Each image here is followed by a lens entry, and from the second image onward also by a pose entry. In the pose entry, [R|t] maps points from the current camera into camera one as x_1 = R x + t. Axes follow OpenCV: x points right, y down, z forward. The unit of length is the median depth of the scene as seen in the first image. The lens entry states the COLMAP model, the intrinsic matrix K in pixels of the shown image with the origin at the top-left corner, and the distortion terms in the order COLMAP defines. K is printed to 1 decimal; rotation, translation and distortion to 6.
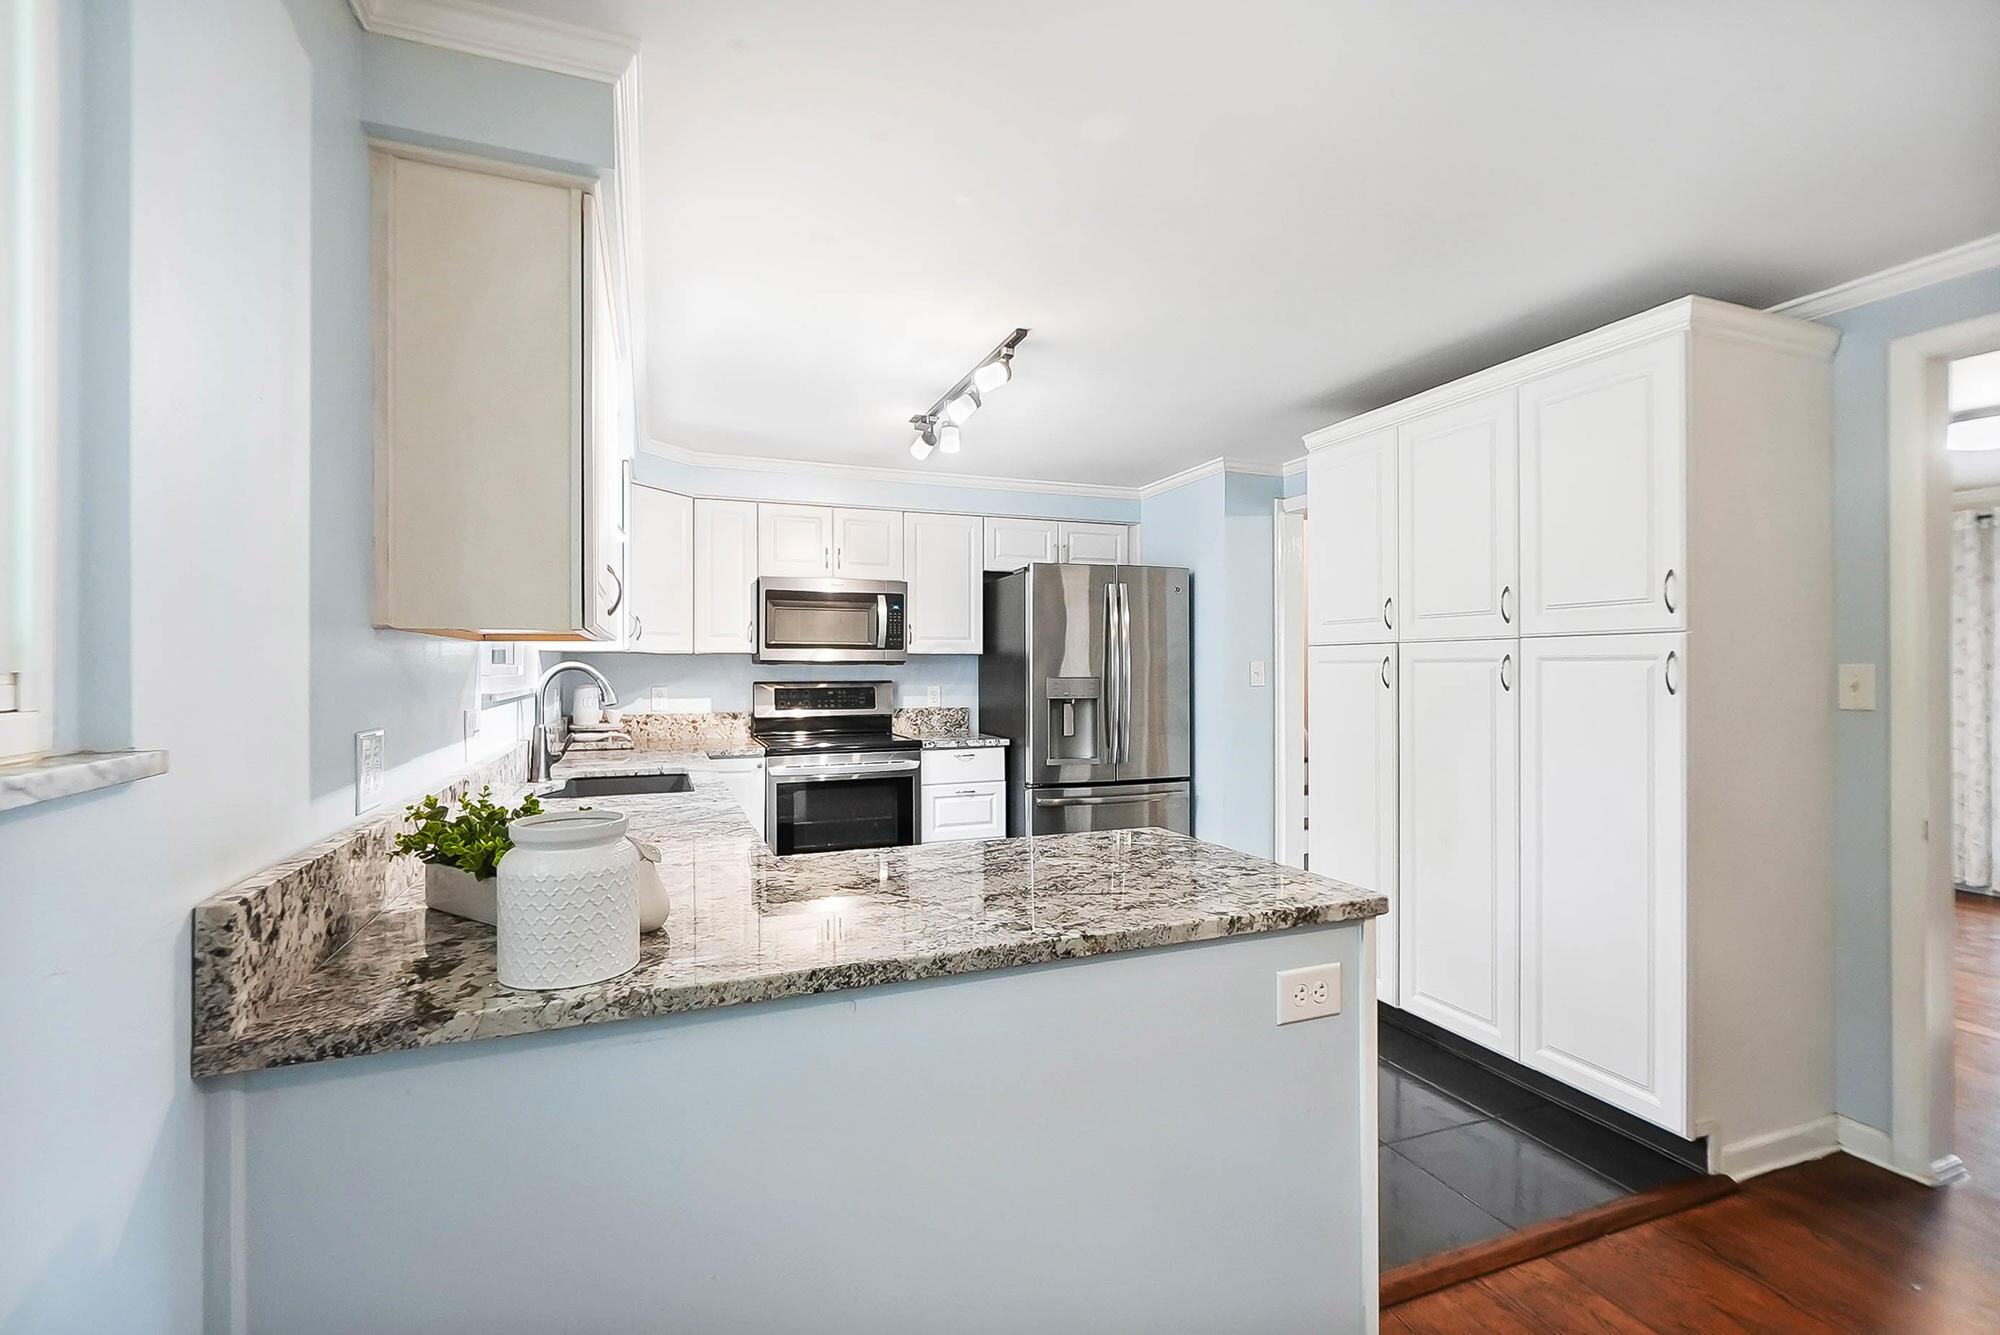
lens RADIAL K [[932.6, 0, 1000.0], [0, 932.6, 667.5], [0, 0, 1]] dist [0.001284, 0.000119]
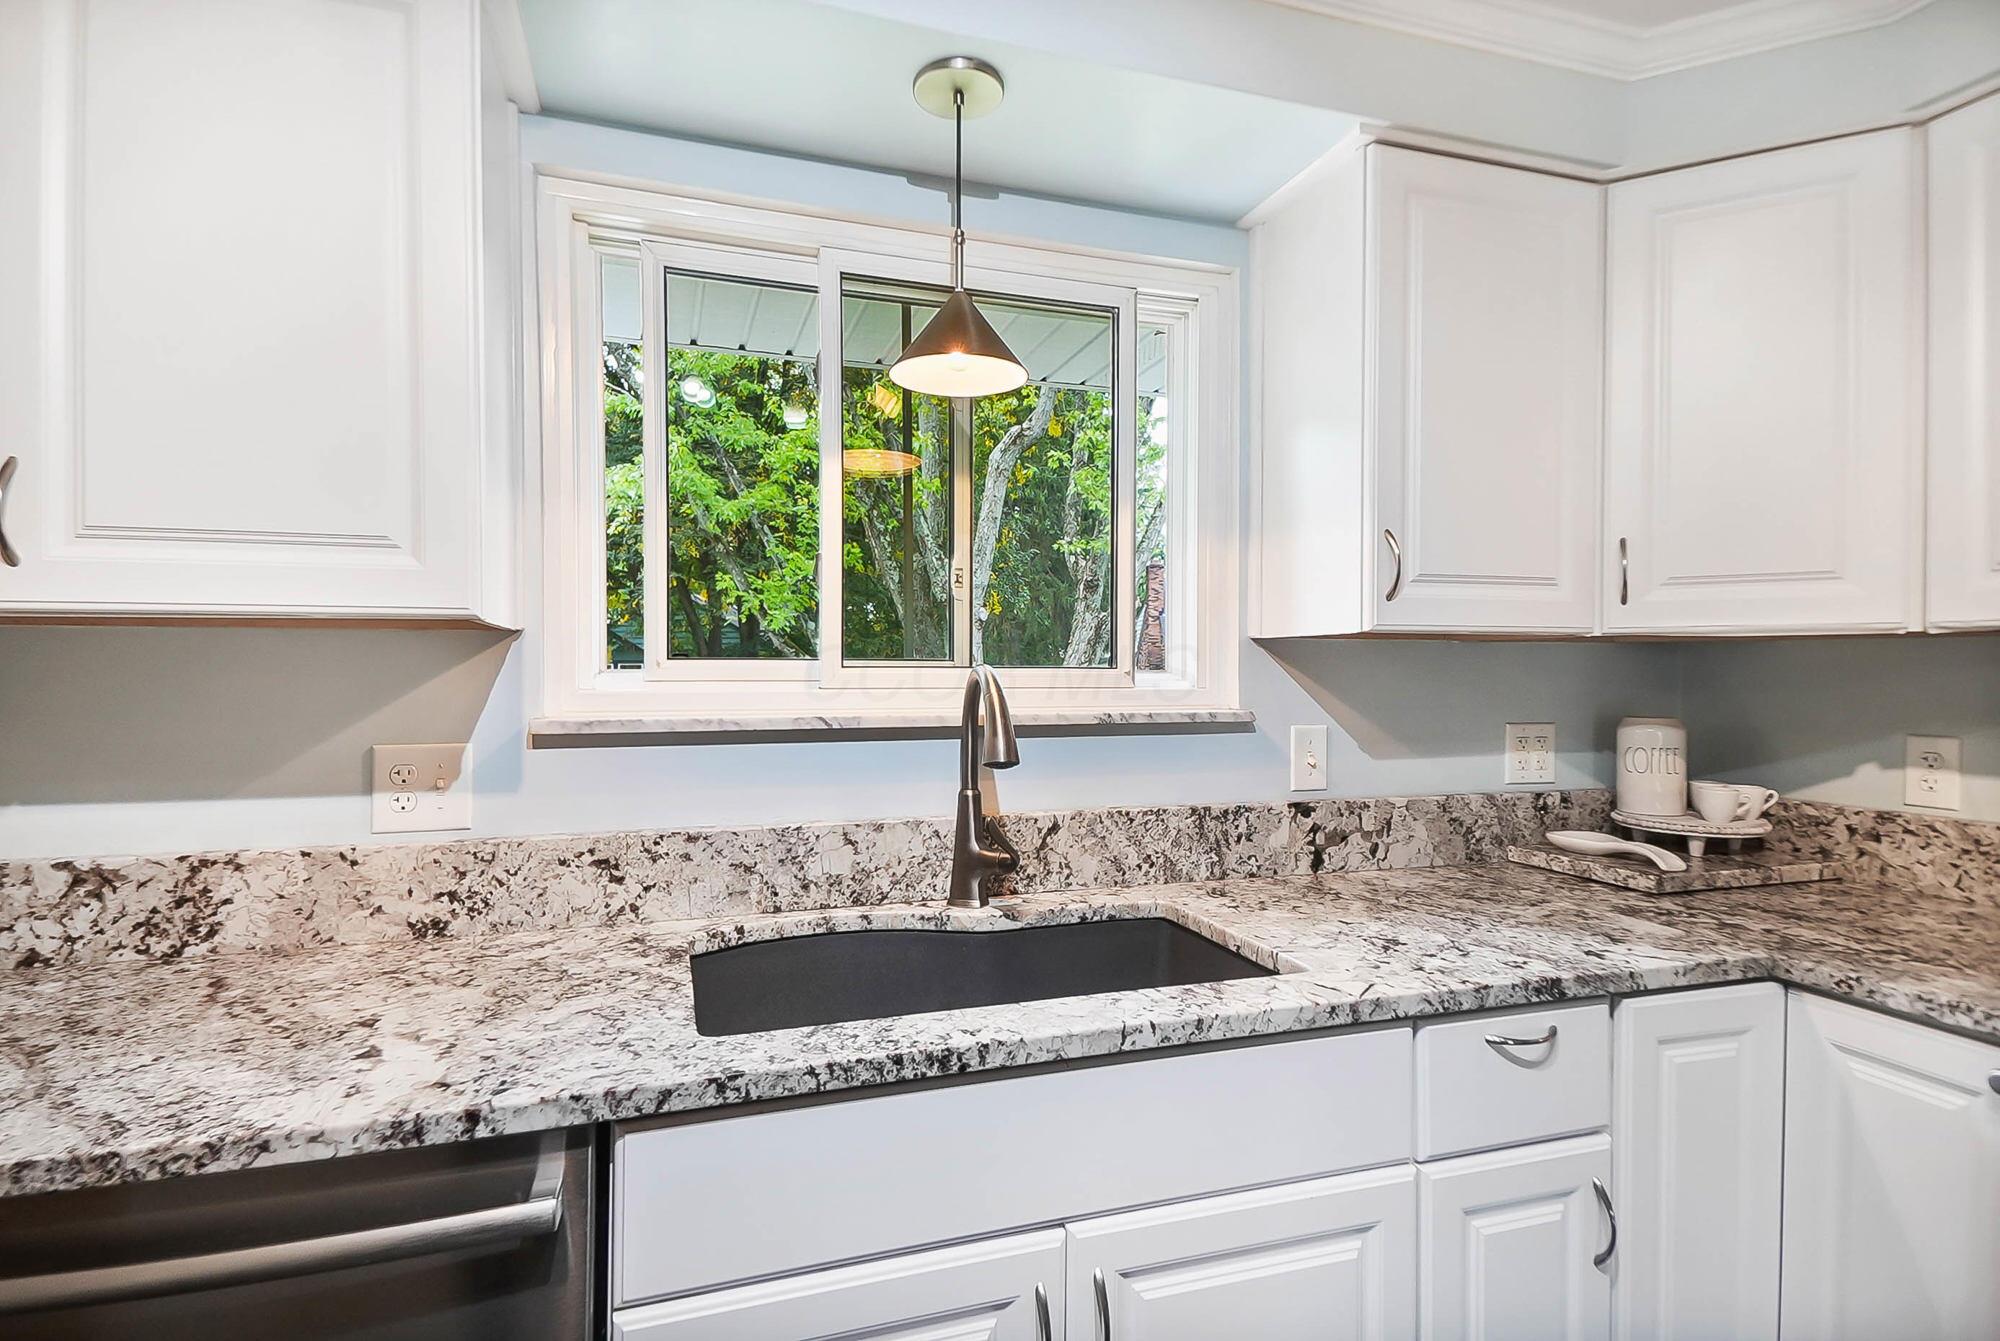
lens RADIAL K [[985.0, 0, 988.8], [0, 985.0, 675.9], [0, 0, 1]] dist [0.060550, -0.034067]
pose [[-0.083623, 0.008830, -0.996458, 0.023469], [-0.003005, 0.999954, 0.009113, -0.002797], [0.996493, 0.003757, -0.083593, 0.693347]]
